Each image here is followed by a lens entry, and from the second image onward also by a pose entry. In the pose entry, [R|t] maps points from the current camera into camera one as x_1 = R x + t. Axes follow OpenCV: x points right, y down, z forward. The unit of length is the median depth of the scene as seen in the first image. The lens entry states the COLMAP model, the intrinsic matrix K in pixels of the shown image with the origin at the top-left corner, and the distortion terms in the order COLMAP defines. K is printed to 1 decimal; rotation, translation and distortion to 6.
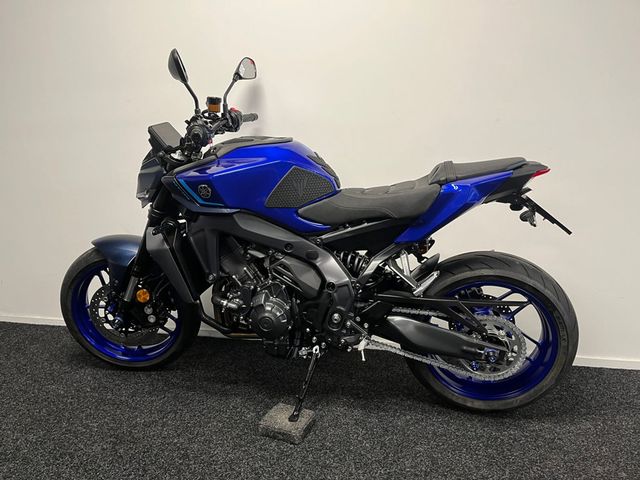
lens RADIAL K [[483.7, 0, 316.9], [0, 483.7, 238.0], [0, 0, 1]] dist [0.043484, -0.044384]
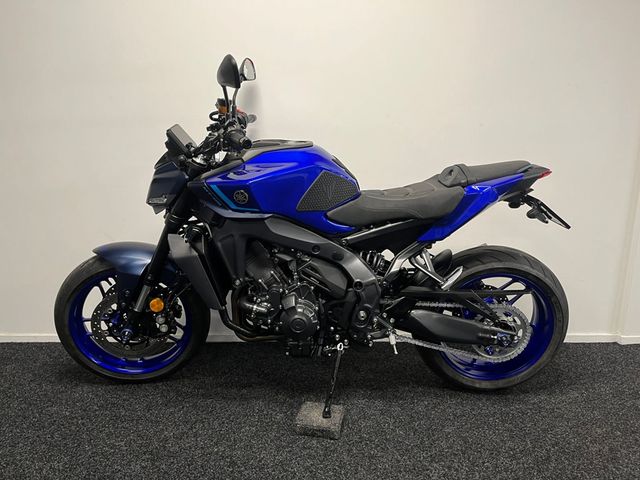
lens RADIAL K [[483.7, 0, 320.6], [0, 483.7, 238.0], [0, 0, 1]] dist [0.043484, -0.044384]
pose [[0.980352, -0.034841, 0.194155, -0.243242], [0.031857, 0.999322, 0.018467, -0.023301], [-0.194667, -0.011919, 0.980797, -0.004539]]
